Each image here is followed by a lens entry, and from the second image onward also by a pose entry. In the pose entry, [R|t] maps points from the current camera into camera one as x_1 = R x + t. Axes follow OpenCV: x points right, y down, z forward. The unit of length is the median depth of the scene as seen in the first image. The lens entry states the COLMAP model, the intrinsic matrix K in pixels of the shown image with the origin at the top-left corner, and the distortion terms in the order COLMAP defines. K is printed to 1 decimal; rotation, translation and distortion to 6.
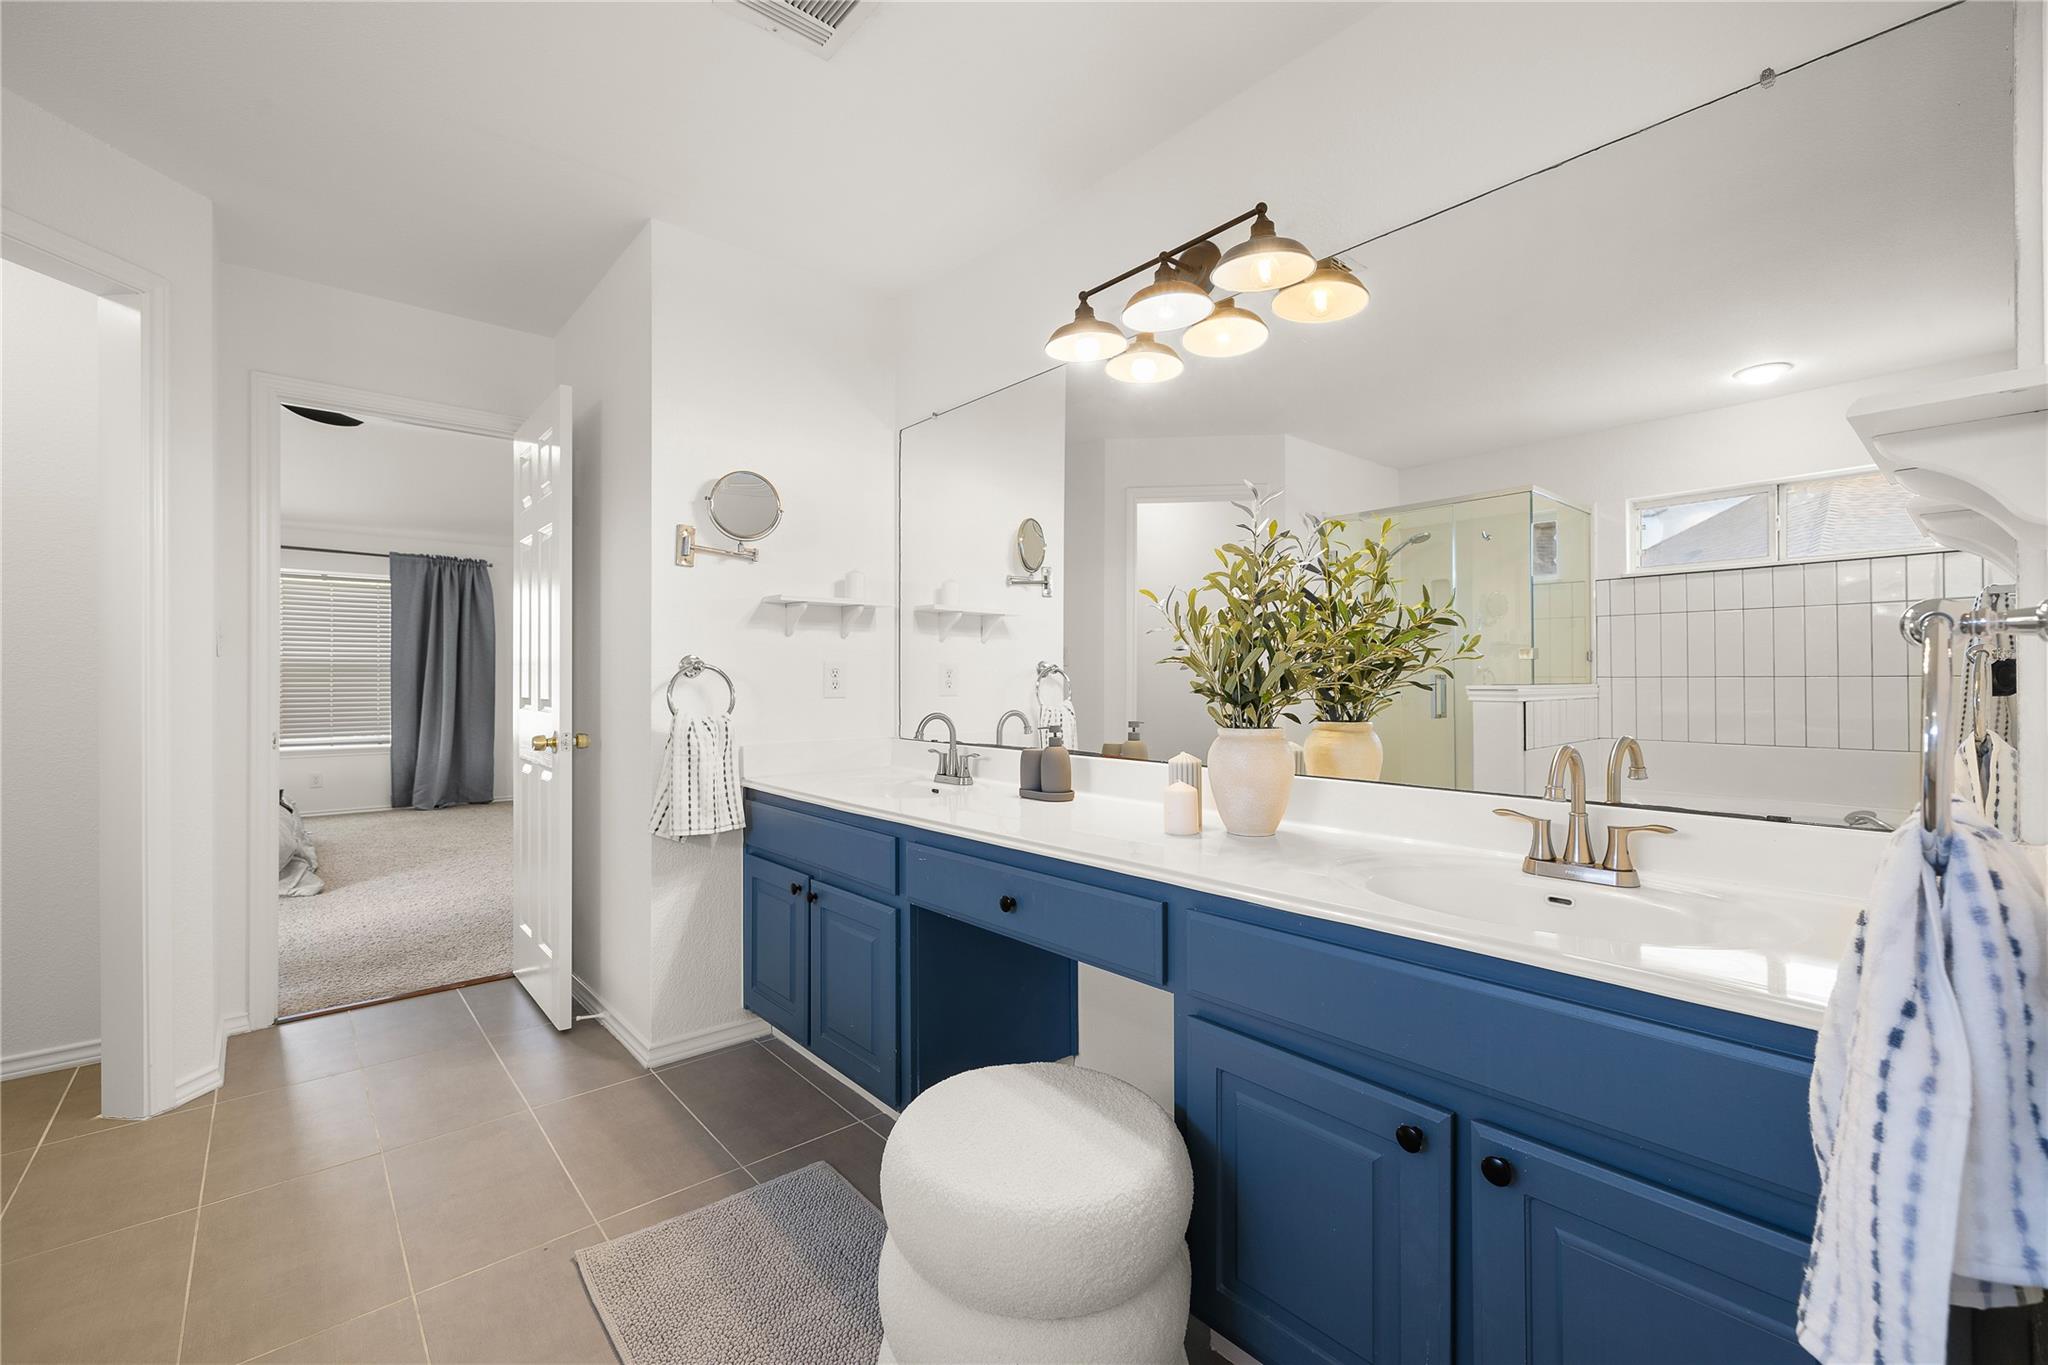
lens RADIAL K [[865.6, 0, 1024.0], [0, 865.6, 682.5], [0, 0, 1]] dist [-0.000739, -0.000041]
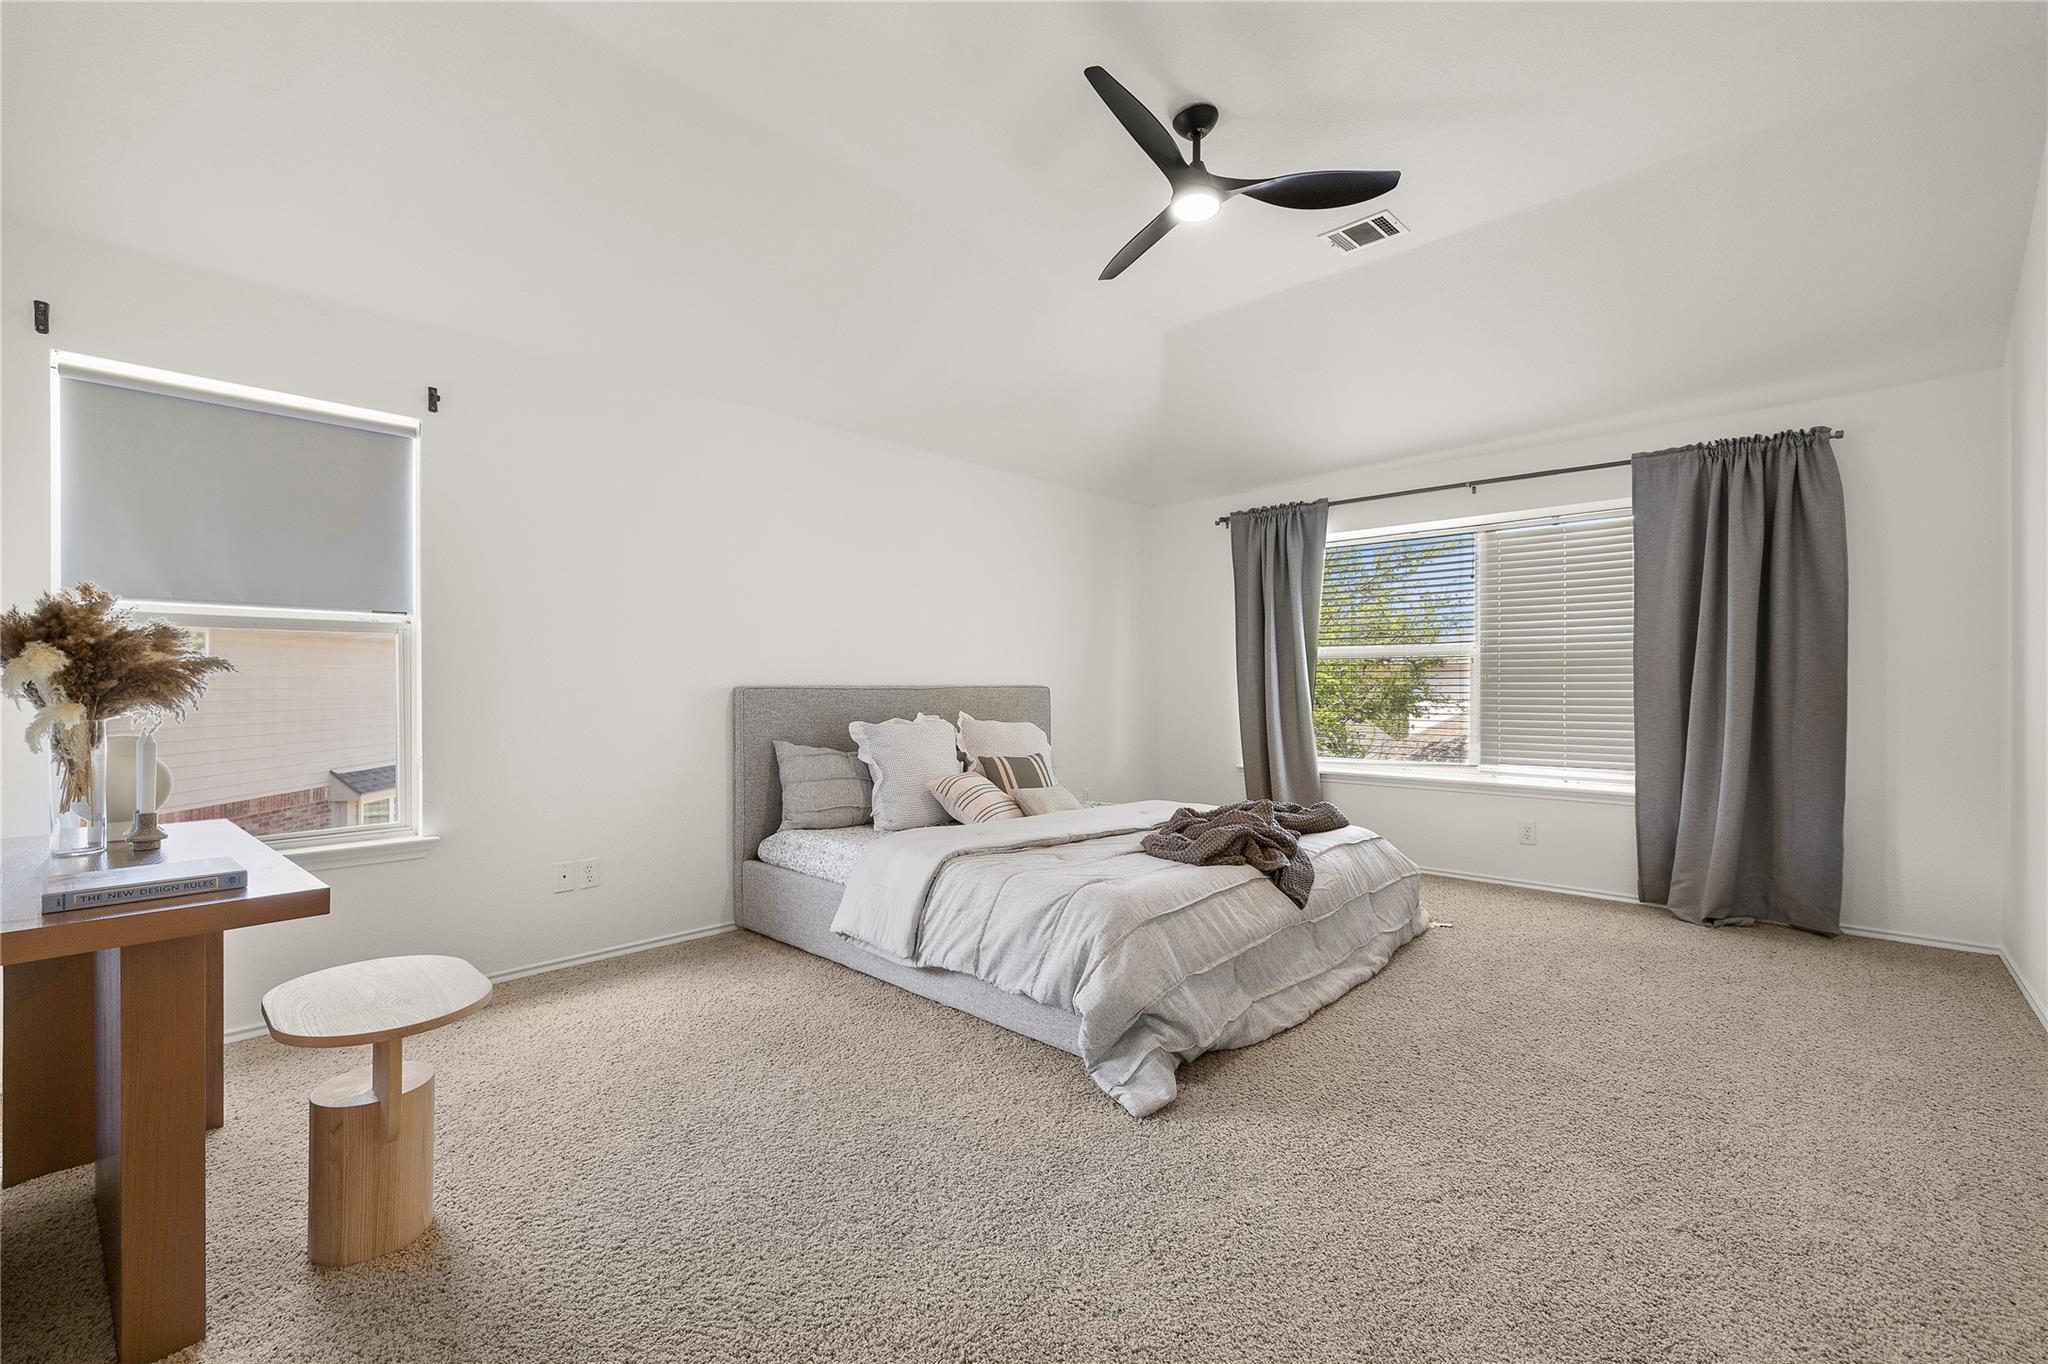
lens RADIAL K [[865.6, 0, 1024.0], [0, 865.6, 682.0], [0, 0, 1]] dist [-0.000739, -0.000041]
pose [[0.112801, 0.000262, -0.993618, -0.206175], [-0.000784, 1.000000, 0.000175, -0.000042], [0.993617, 0.000759, 0.112801, 0.528494]]
